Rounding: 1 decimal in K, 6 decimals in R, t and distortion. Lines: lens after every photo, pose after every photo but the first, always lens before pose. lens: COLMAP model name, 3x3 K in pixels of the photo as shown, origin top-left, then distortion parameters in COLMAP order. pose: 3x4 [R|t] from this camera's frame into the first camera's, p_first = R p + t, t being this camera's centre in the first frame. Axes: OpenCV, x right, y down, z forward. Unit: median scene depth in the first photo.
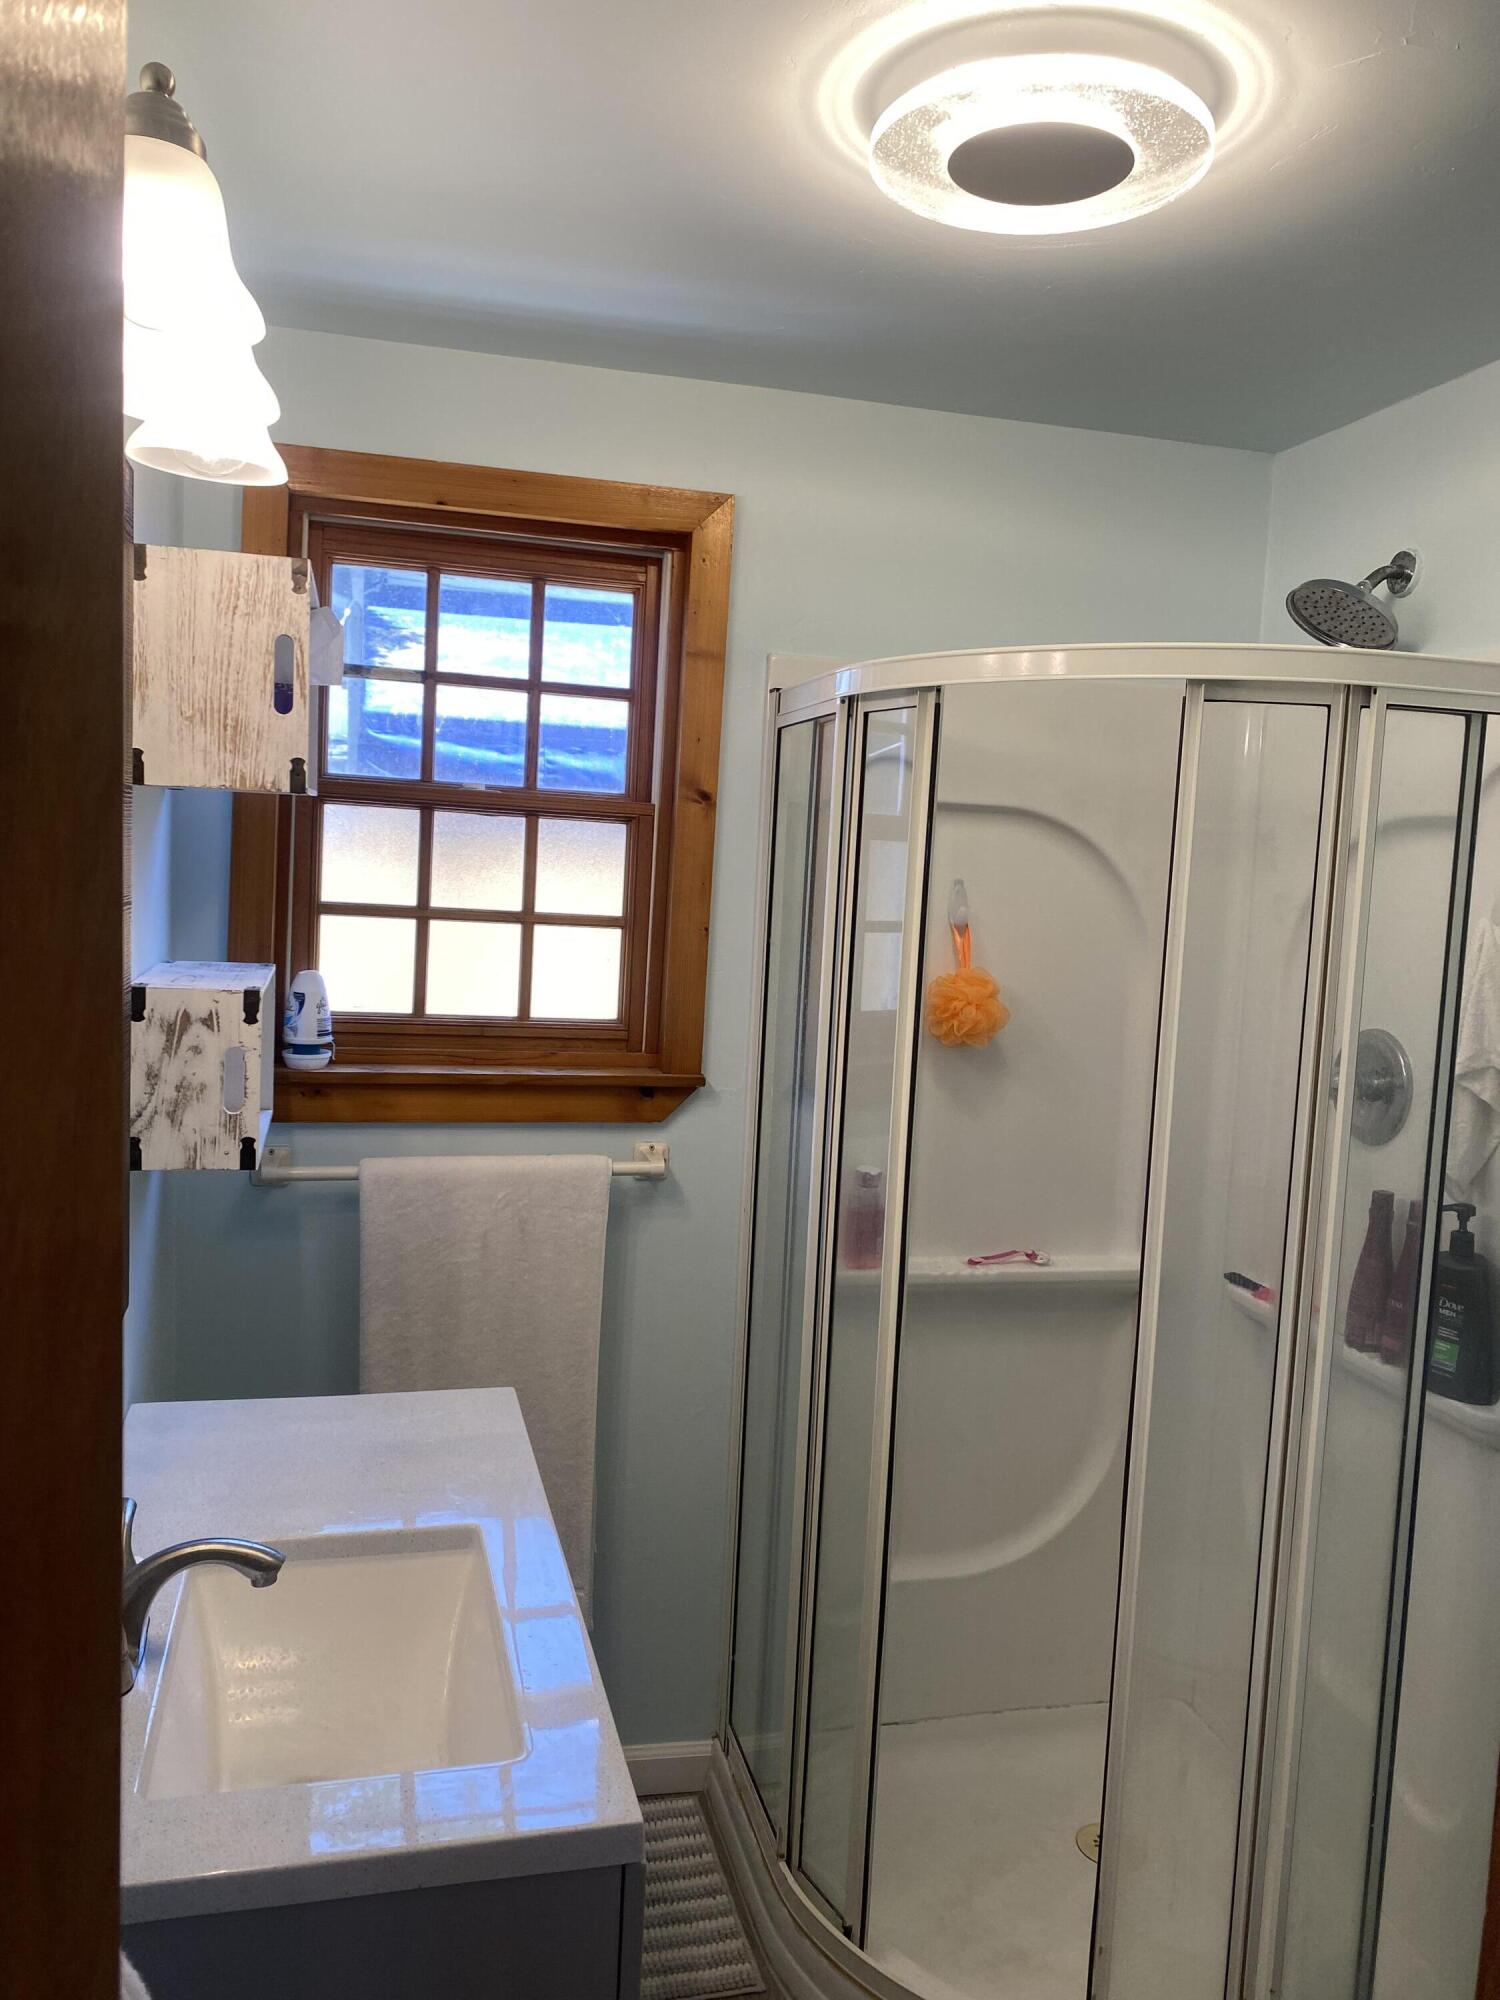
lens RADIAL K [[1539.5, 0, 750.0], [0, 1539.5, 1000.0], [0, 0, 1]] dist [0.025794, -0.003622]
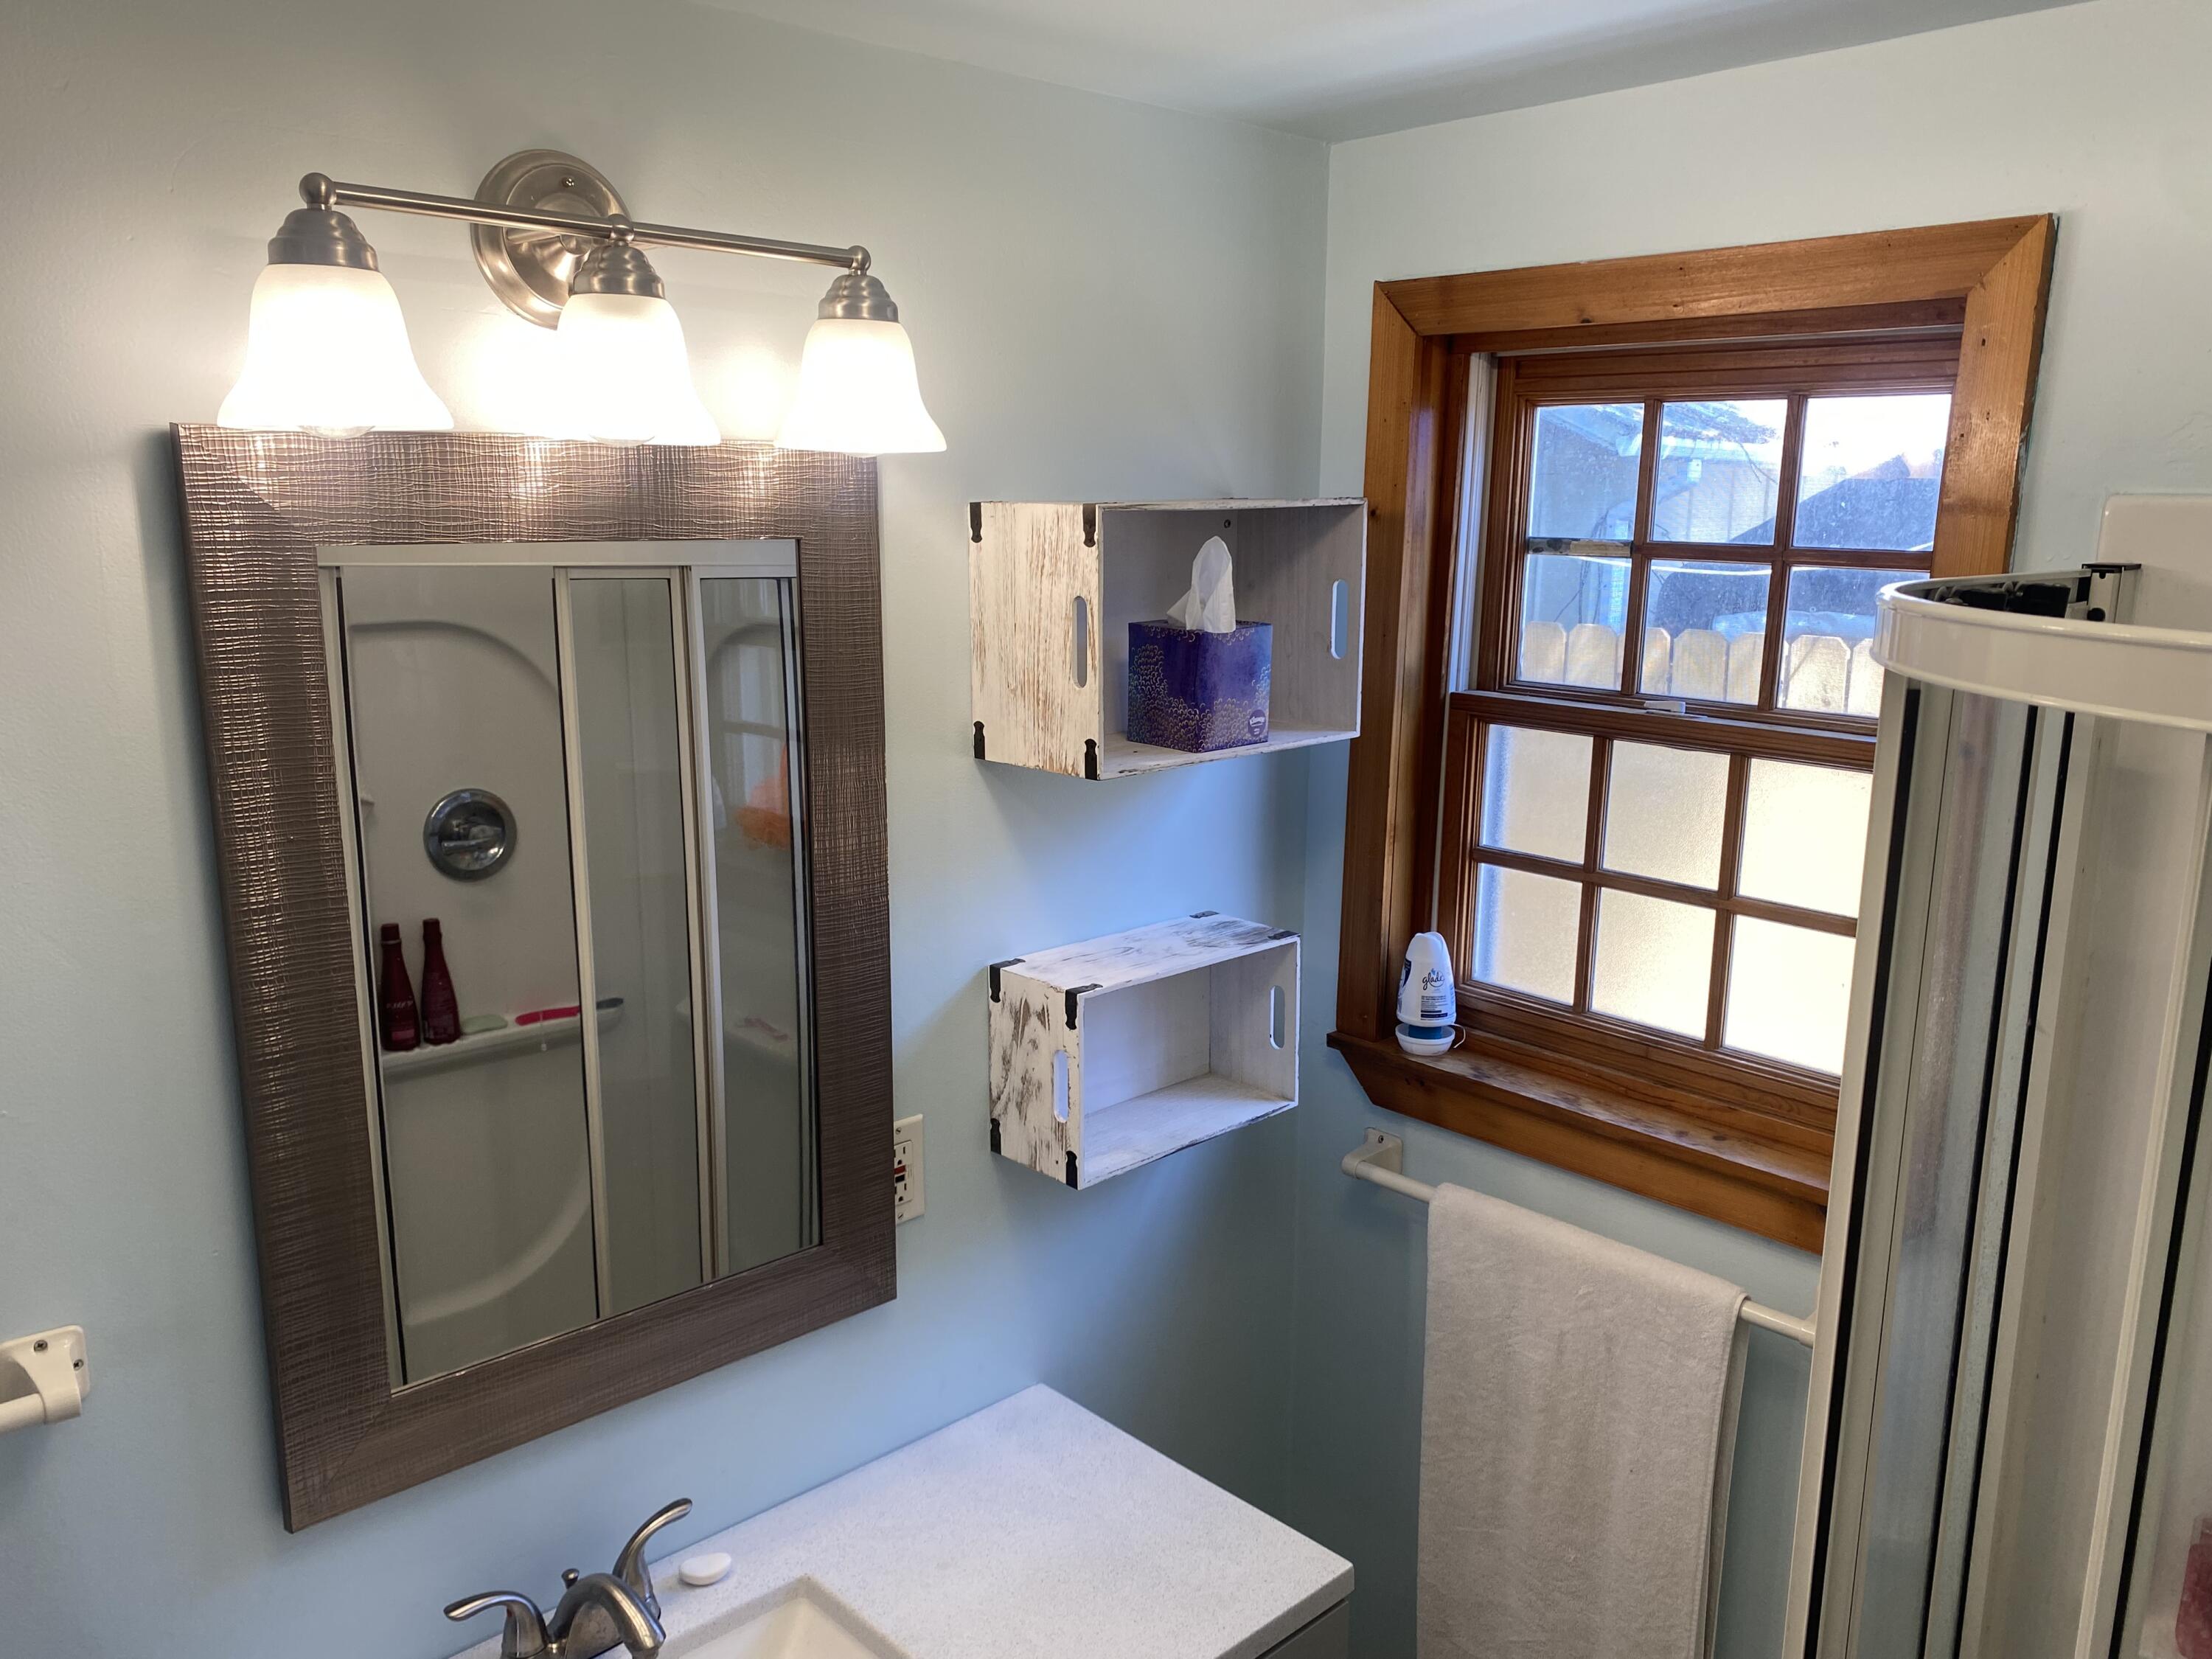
lens RADIAL K [[1723.9, 0, 1023.4], [0, 1723.9, 855.8], [0, 0, 1]] dist [0.047334, -0.008497]
pose [[0.461807, 0.138827, -0.876049, 0.450432], [-0.065403, 0.990316, 0.122458, -0.176195], [0.884566, 0.000744, 0.466415, 0.447048]]
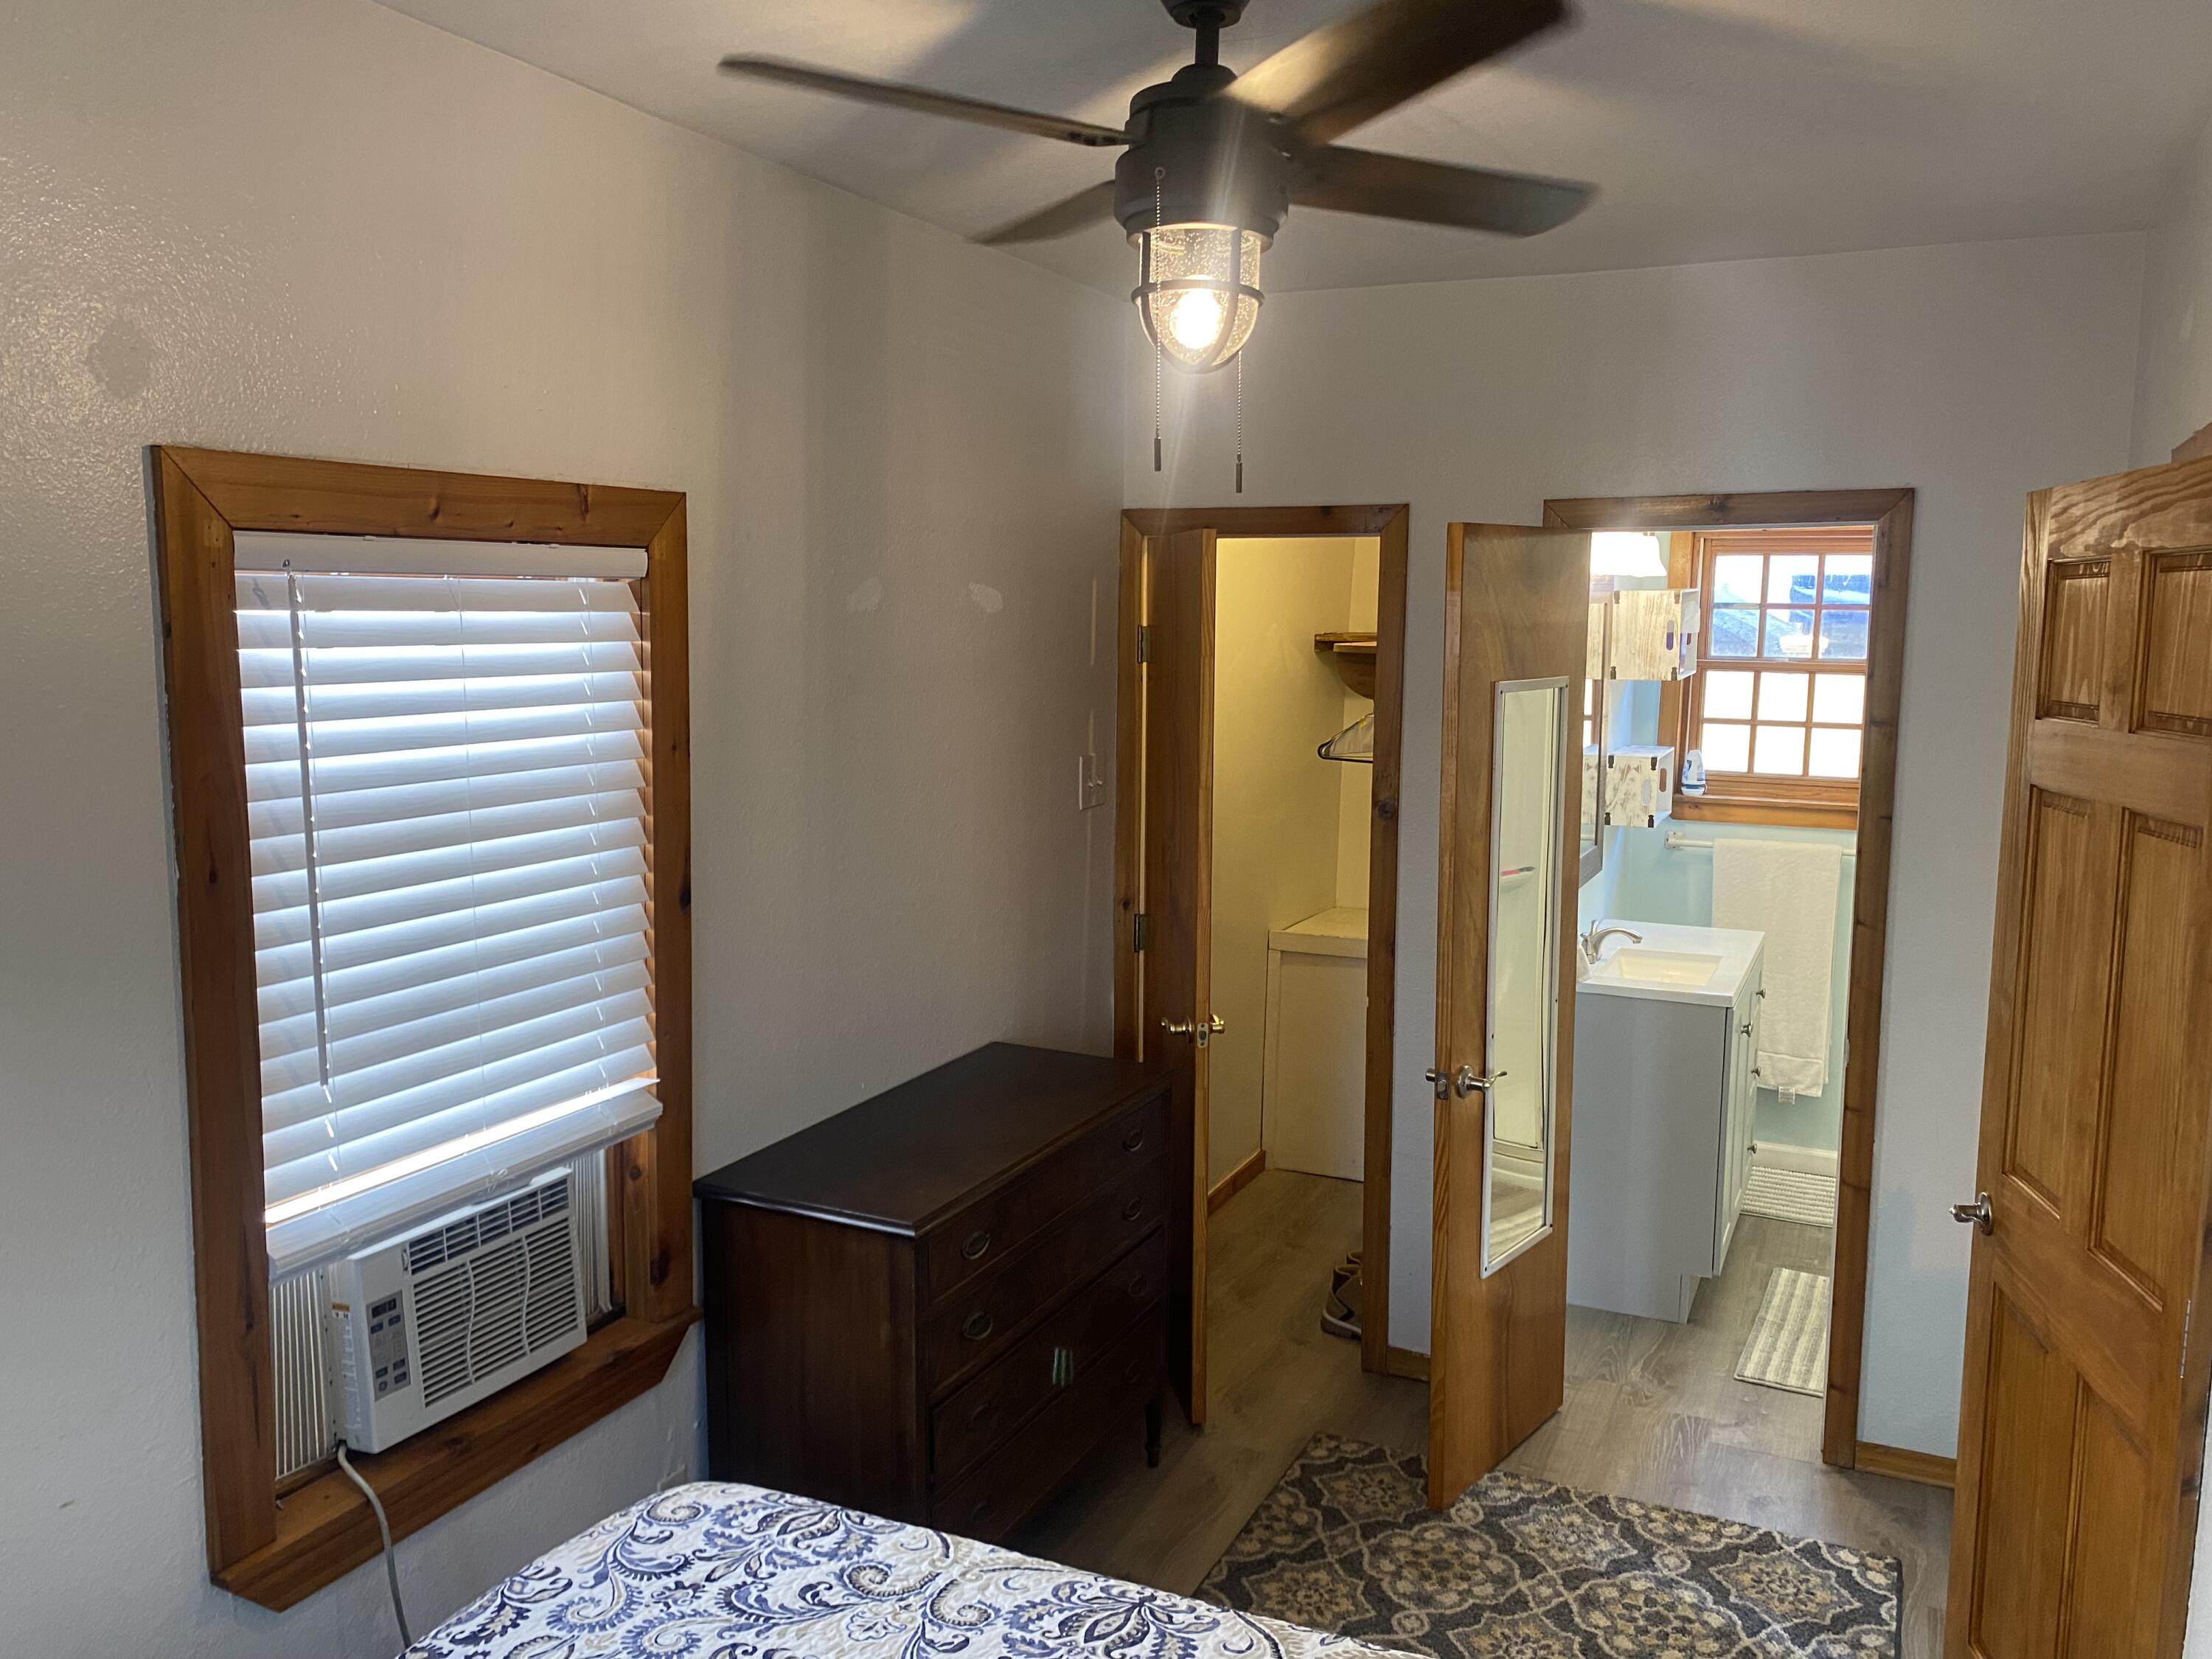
lens RADIAL K [[1702.7, 0, 1110.8], [0, 1702.7, 861.2], [0, 0, 1]] dist [0.025794, -0.003622]
pose [[0.764399, 0.047089, -0.643022, 0.711997], [-0.021227, 0.998627, 0.047896, 0.043589], [0.644394, -0.022963, 0.764348, -1.524071]]
